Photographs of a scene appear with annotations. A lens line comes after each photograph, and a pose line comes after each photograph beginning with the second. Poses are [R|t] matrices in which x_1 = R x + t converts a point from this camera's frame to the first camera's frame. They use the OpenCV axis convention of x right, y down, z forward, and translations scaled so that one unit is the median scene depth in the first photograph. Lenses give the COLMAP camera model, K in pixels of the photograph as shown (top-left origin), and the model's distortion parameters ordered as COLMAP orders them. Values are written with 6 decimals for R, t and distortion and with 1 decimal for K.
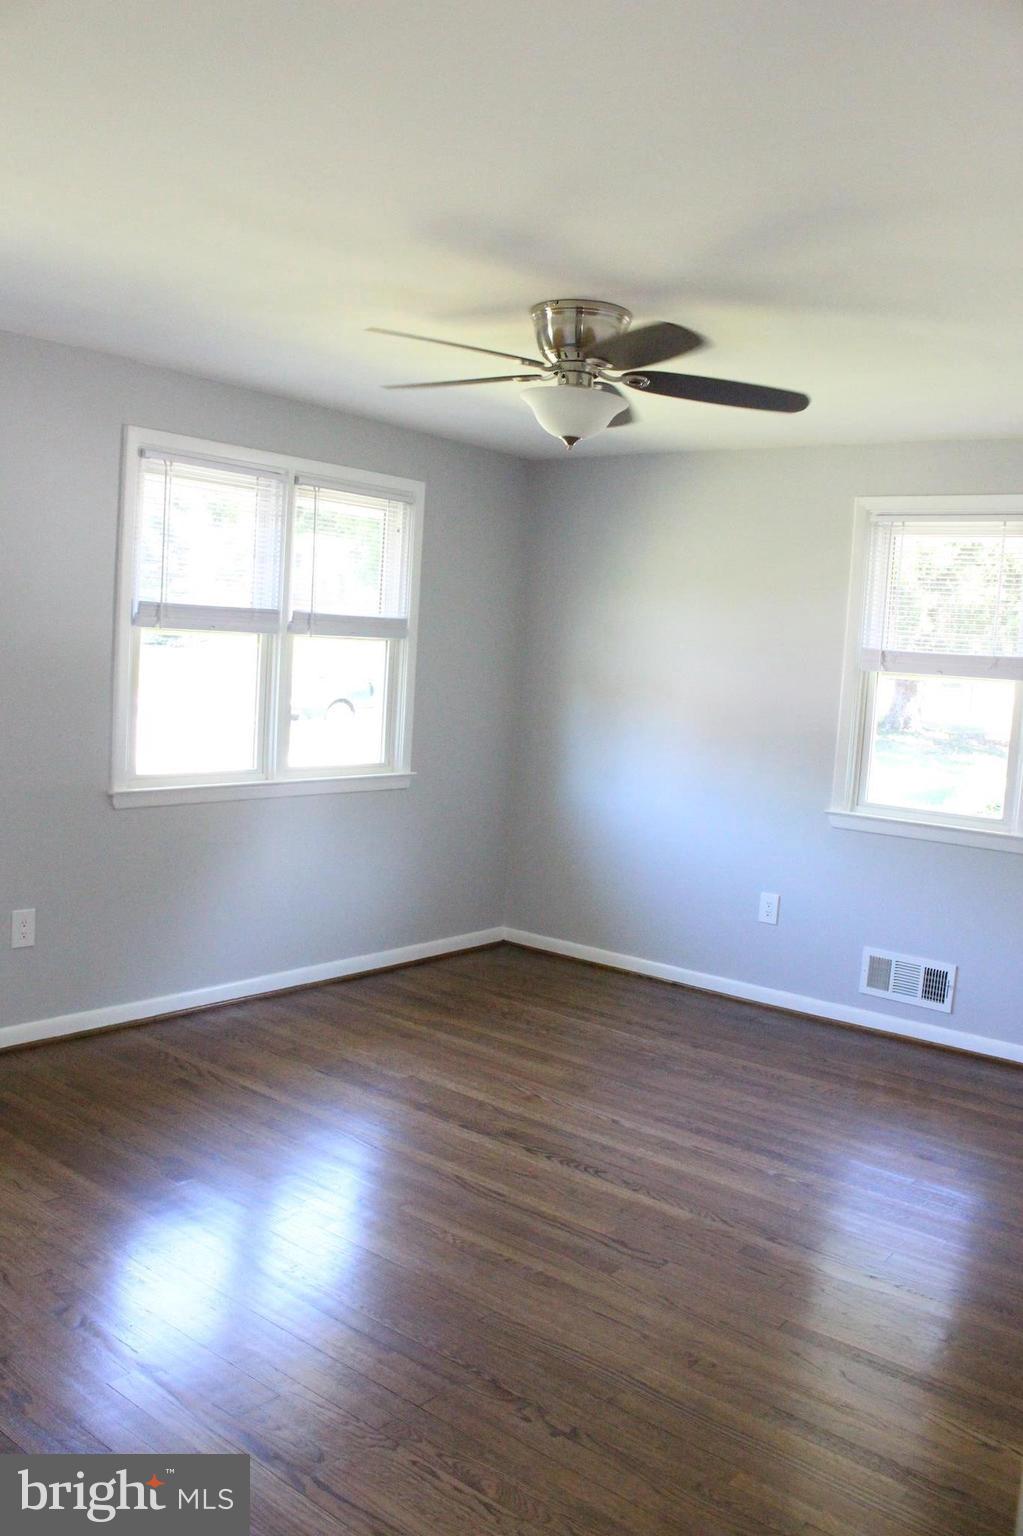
lens RADIAL K [[1292.0, 0, 504.4], [0, 1292.0, 766.5], [0, 0, 1]] dist [-0.158799, 0.123285]
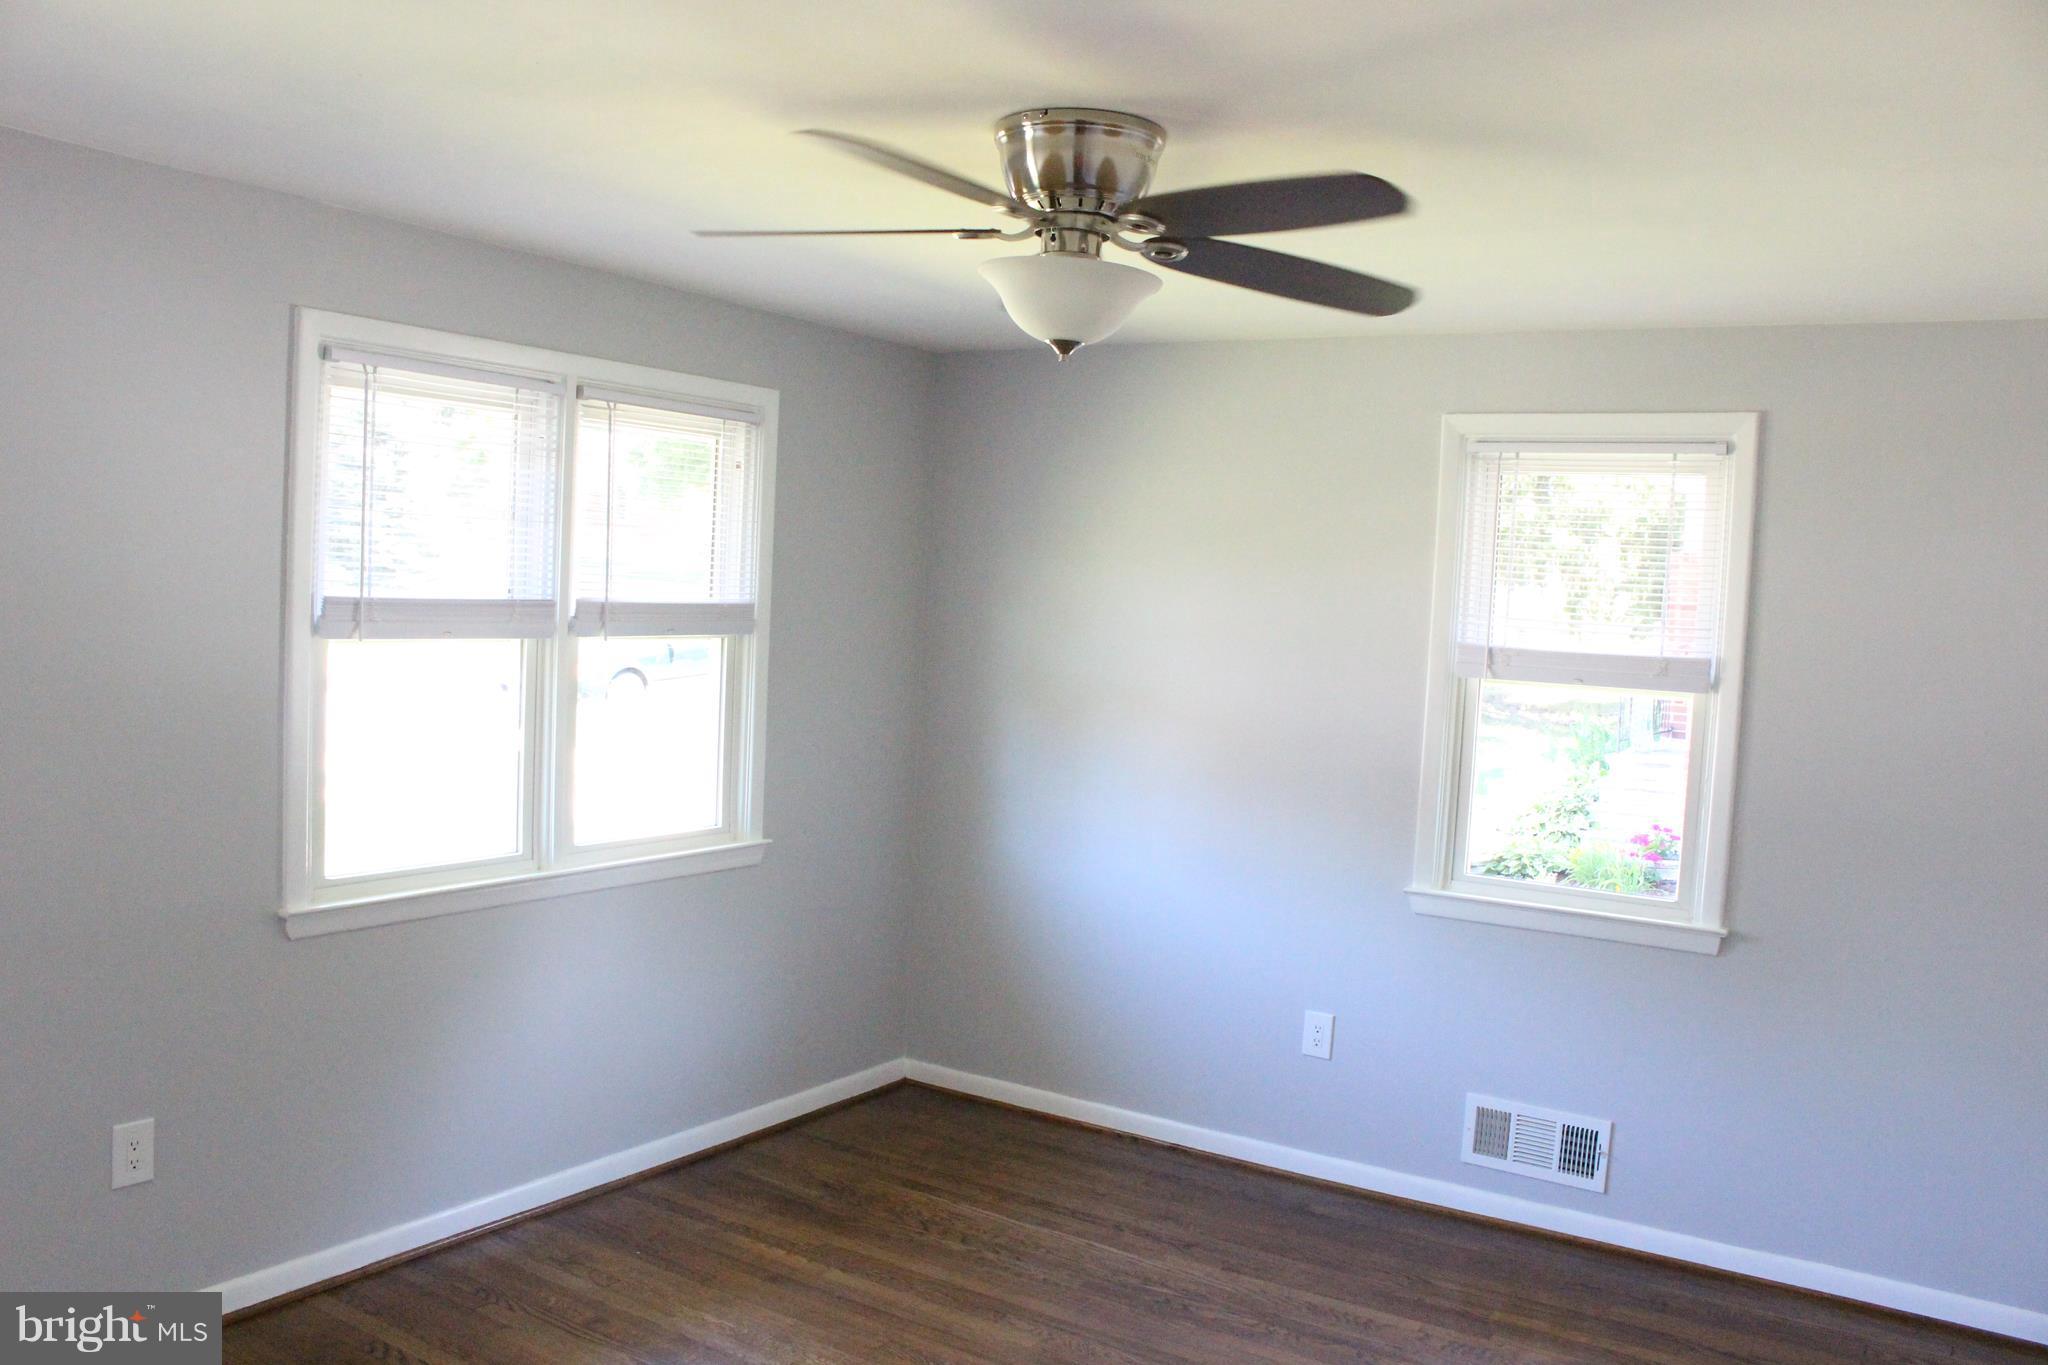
lens RADIAL K [[1722.7, 0, 1033.2], [0, 1722.7, 687.4], [0, 0, 1]] dist [-0.158799, 0.123285]
pose [[0.993653, -0.018089, 0.111026, -0.036335], [0.021009, 0.999462, -0.025179, -0.053116], [-0.110511, 0.027352, 0.993498, 0.150462]]
